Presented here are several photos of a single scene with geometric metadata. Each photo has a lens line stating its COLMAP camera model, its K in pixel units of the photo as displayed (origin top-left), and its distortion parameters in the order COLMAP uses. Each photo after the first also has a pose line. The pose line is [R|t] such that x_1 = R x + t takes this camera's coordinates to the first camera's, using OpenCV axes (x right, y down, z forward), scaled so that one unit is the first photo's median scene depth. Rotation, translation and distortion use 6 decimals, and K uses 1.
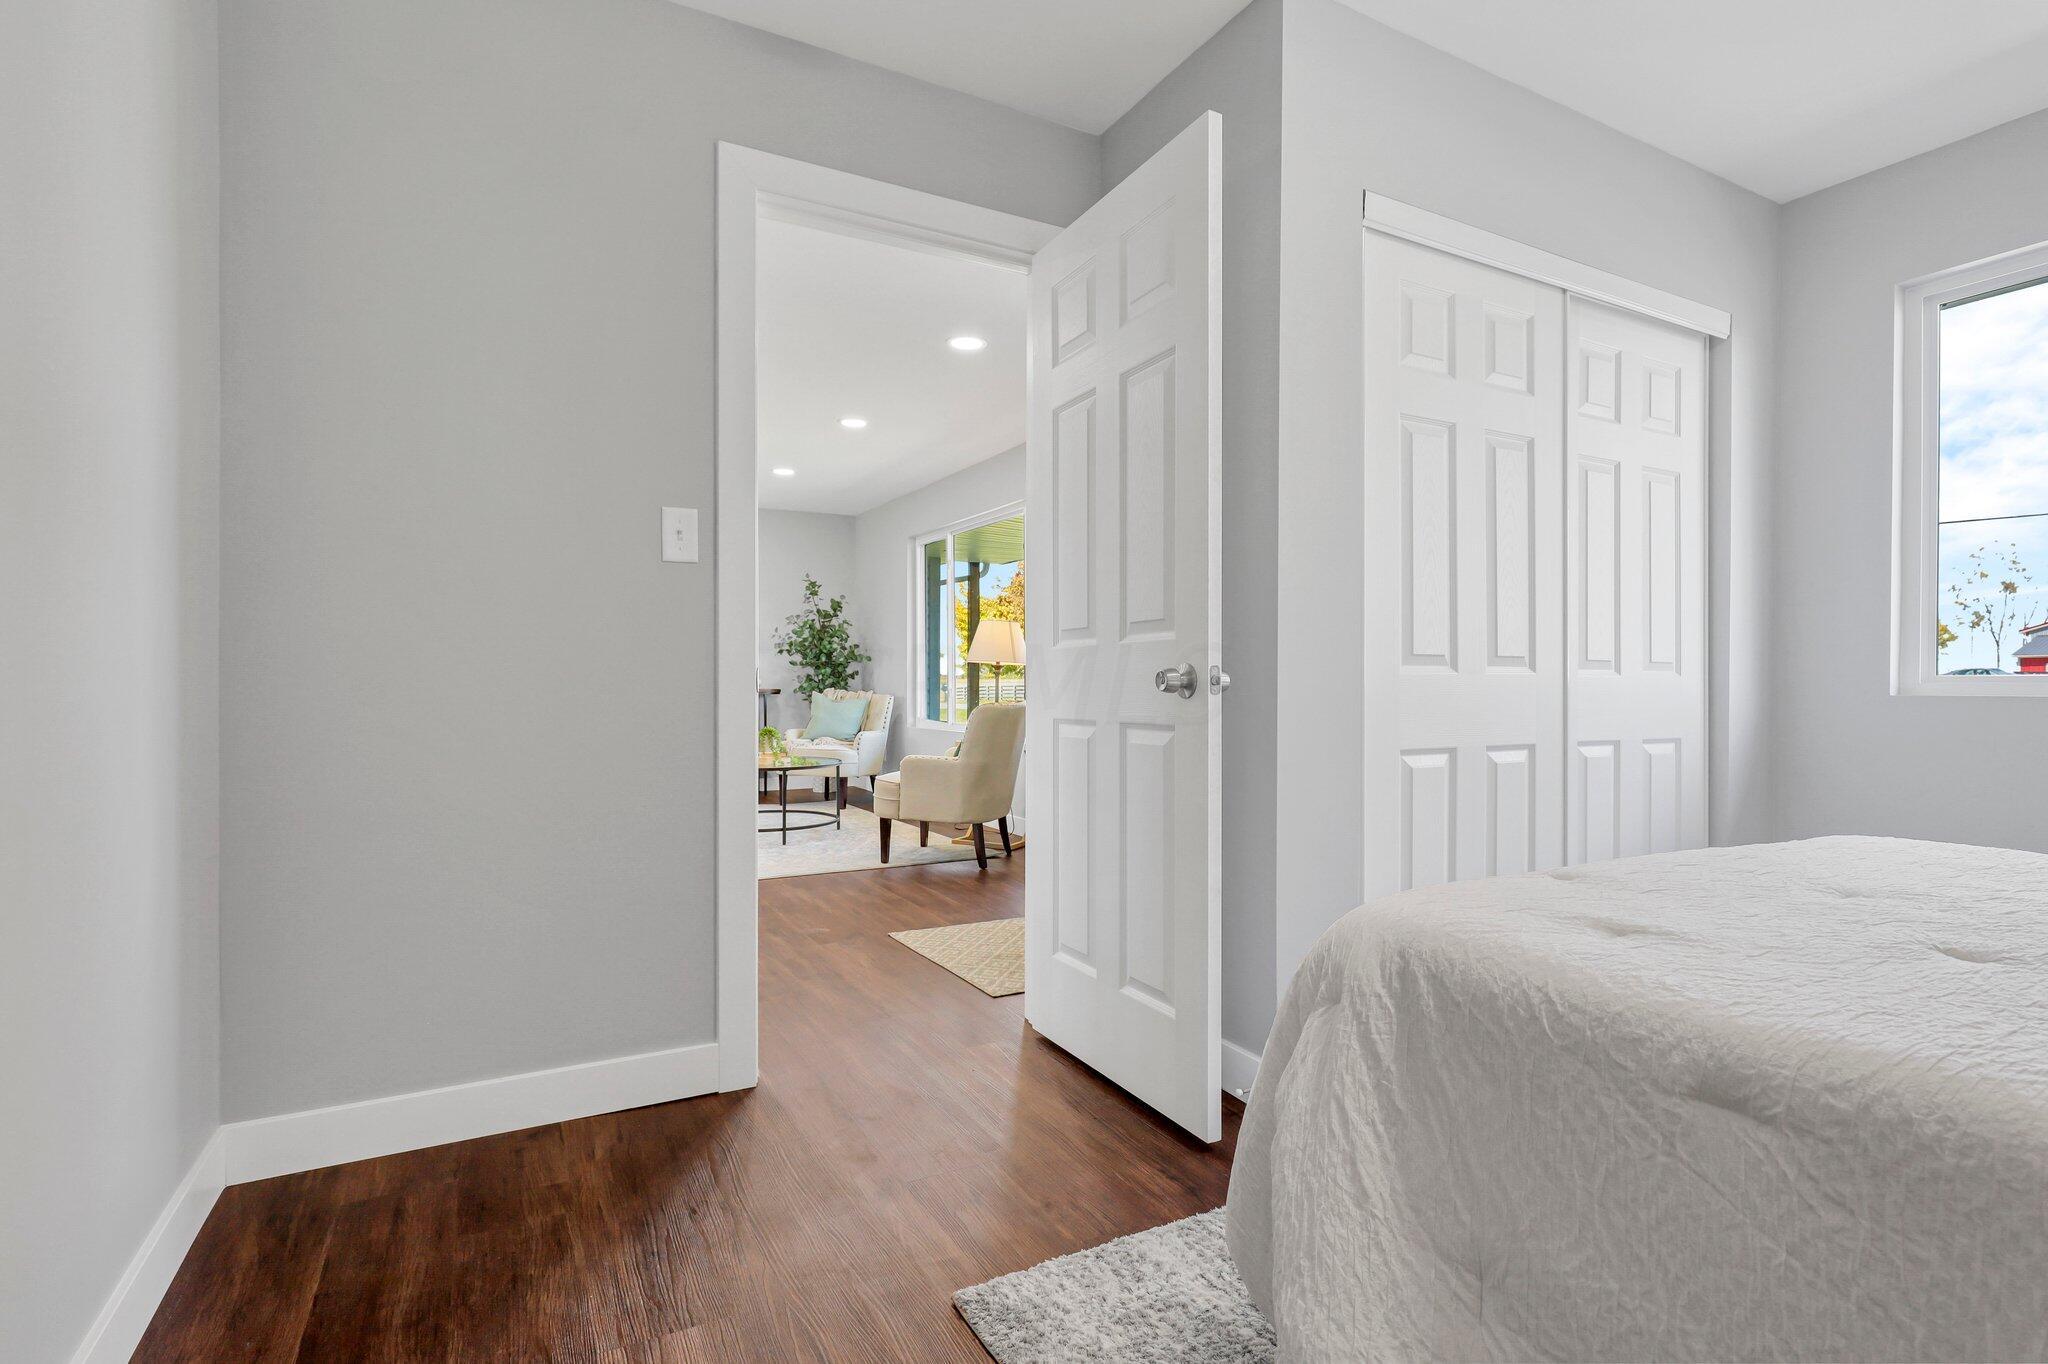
lens RADIAL K [[995.9, 0, 1035.2], [0, 995.9, 684.2], [0, 0, 1]] dist [0.001117, 0.000546]
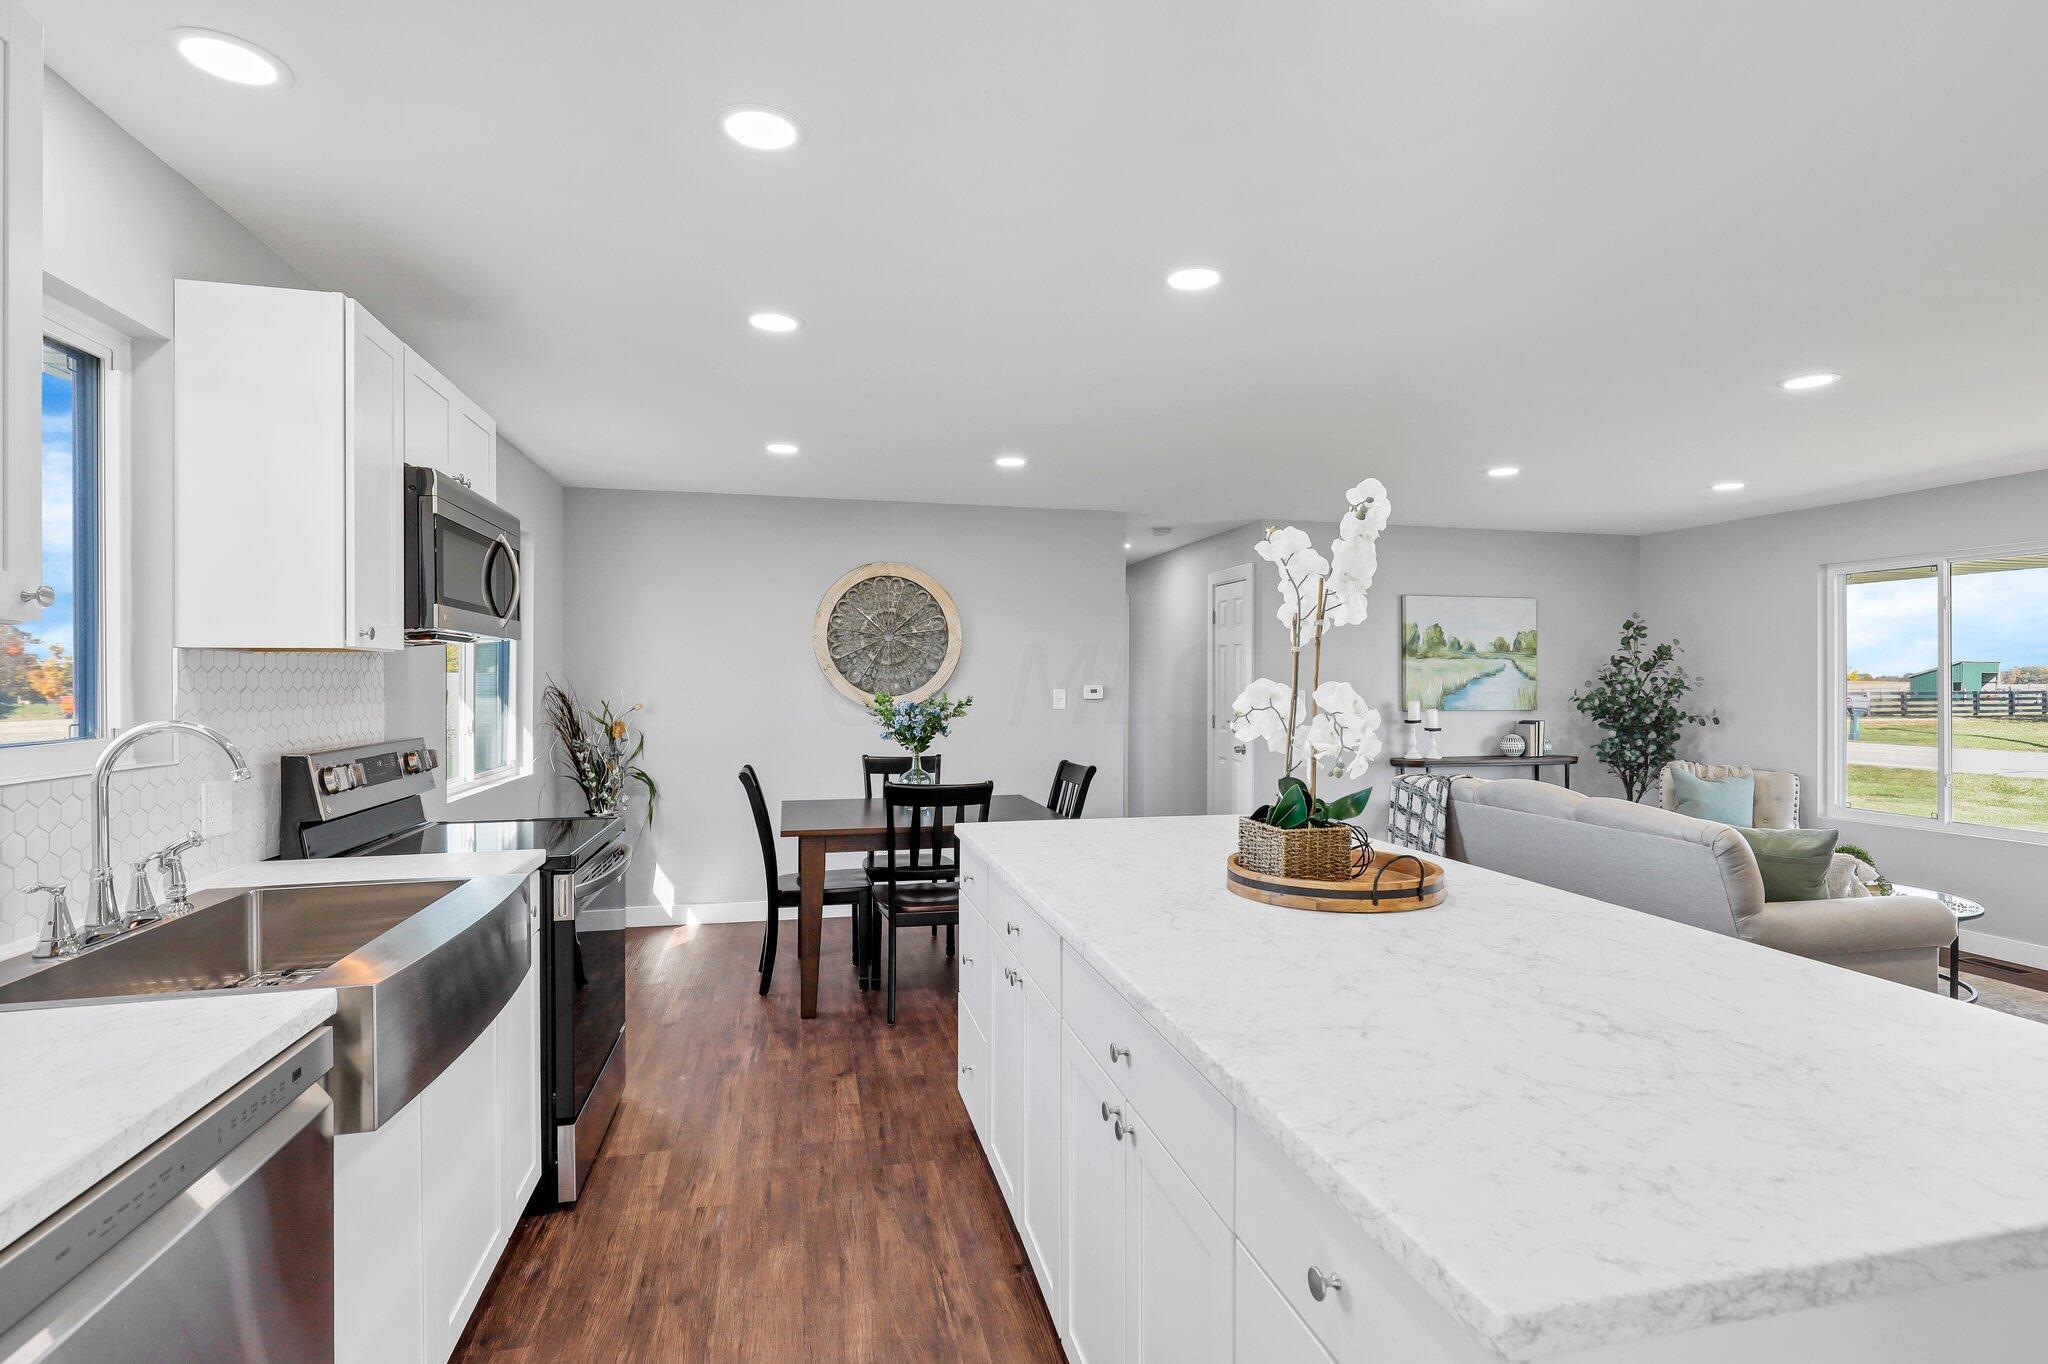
lens RADIAL K [[995.9, 0, 1035.2], [0, 995.9, 684.2], [0, 0, 1]] dist [0.001117, 0.000546]
pose [[0.966143, 0.001502, -0.258004, -0.477874], [-0.001865, 0.999998, -0.001161, -0.052311], [0.258002, 0.001603, 0.966143, 0.113060]]
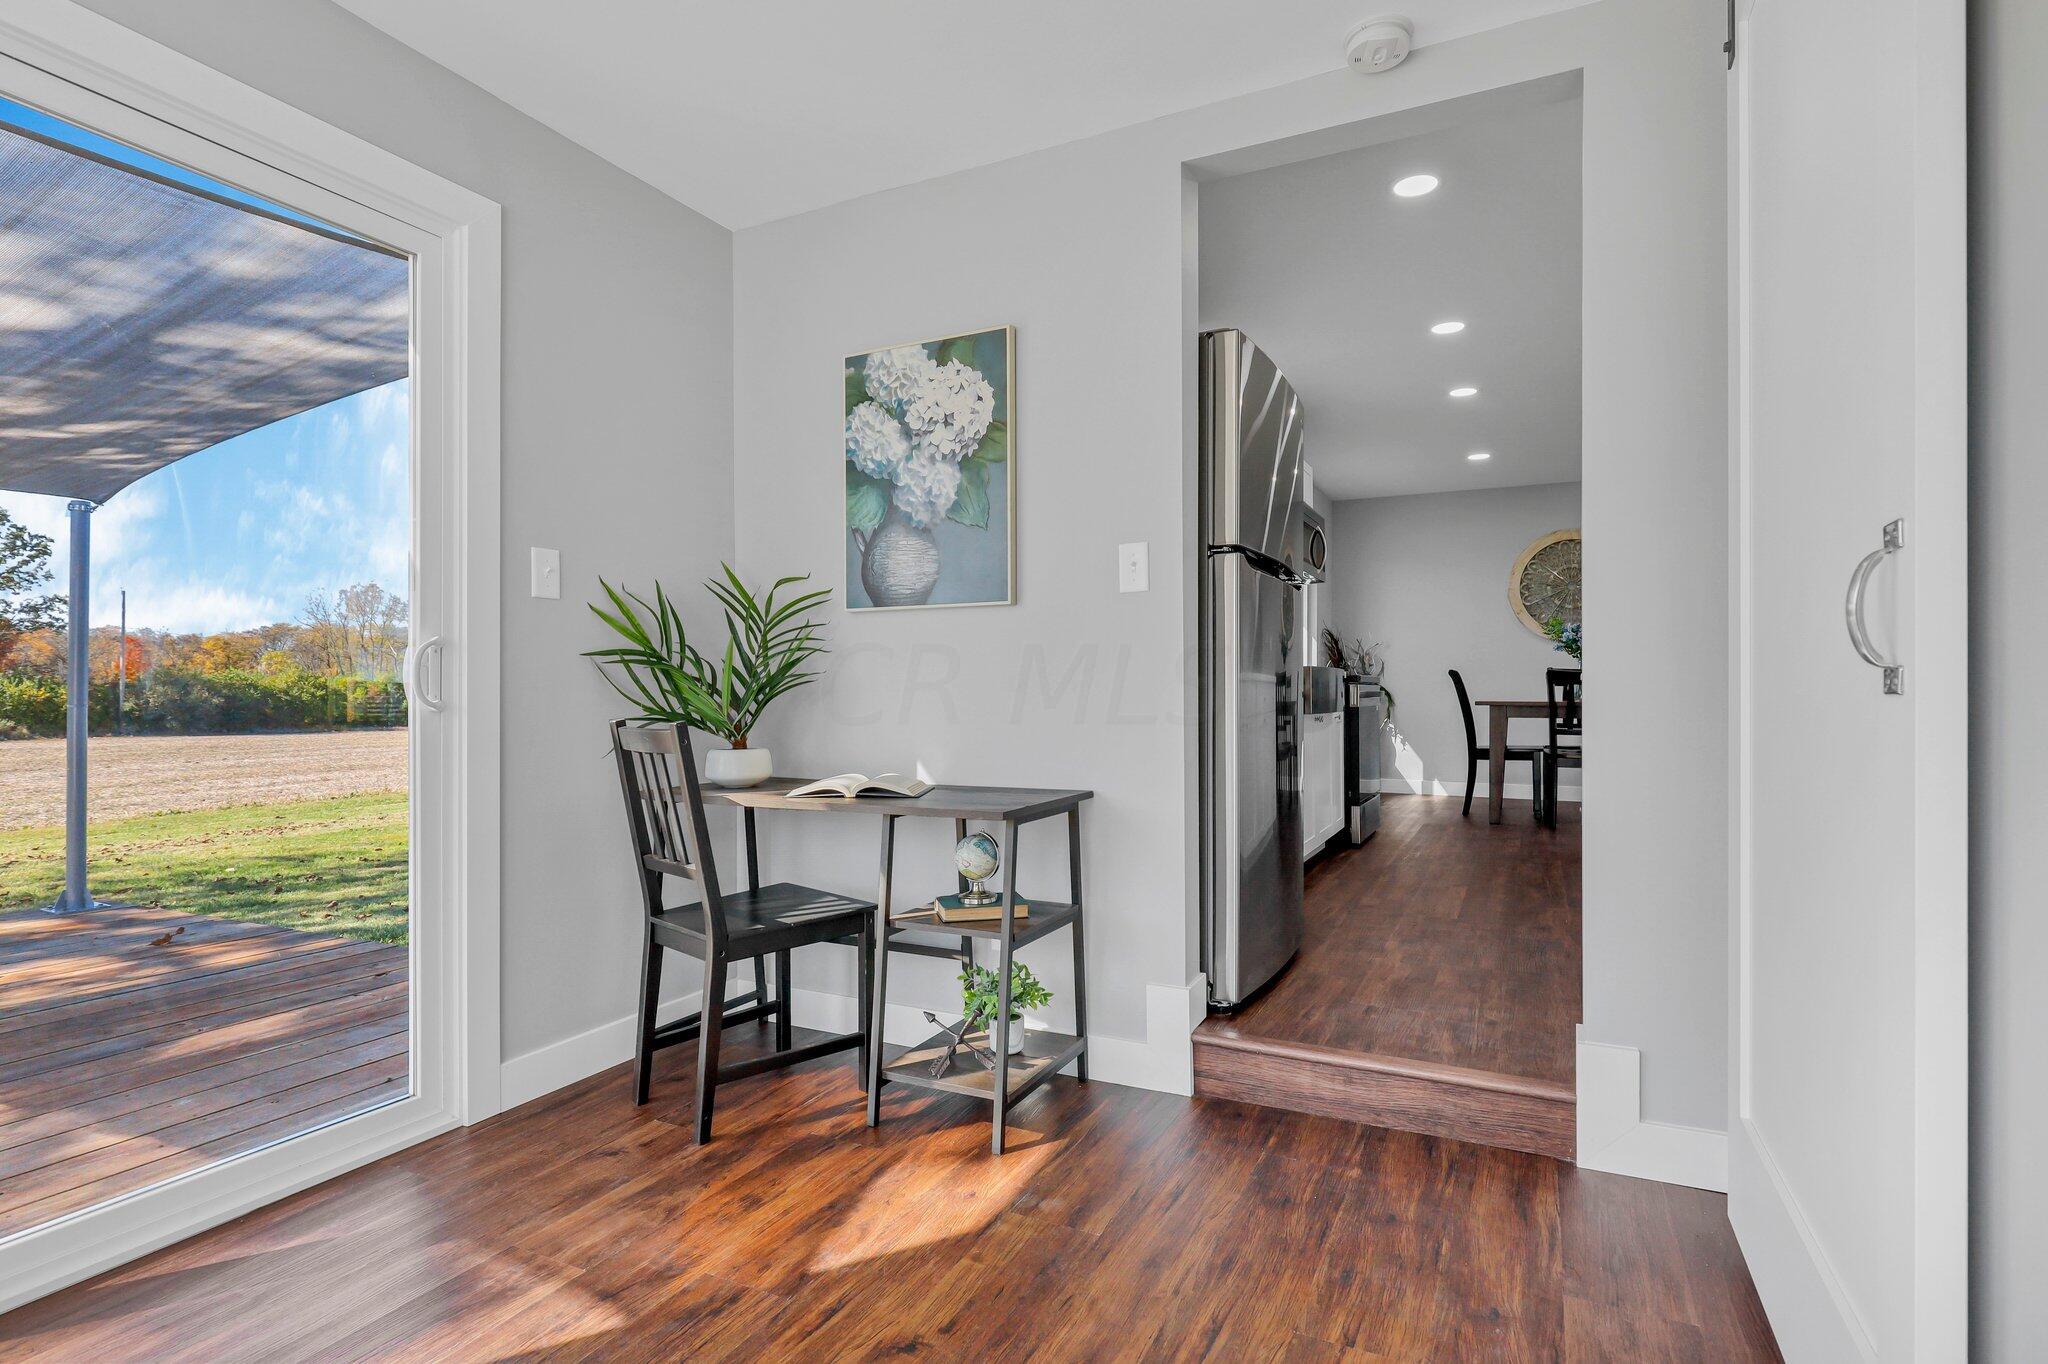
lens RADIAL K [[1005.0, 0, 1027.3], [0, 1005.0, 690.6], [0, 0, 1]] dist [0.003966, -0.000136]
pose [[0.570323, -0.000457, -0.821420, -0.287543], [-0.002165, 0.999996, -0.002059, 0.012111], [0.821417, 0.002953, 0.570320, -0.168123]]
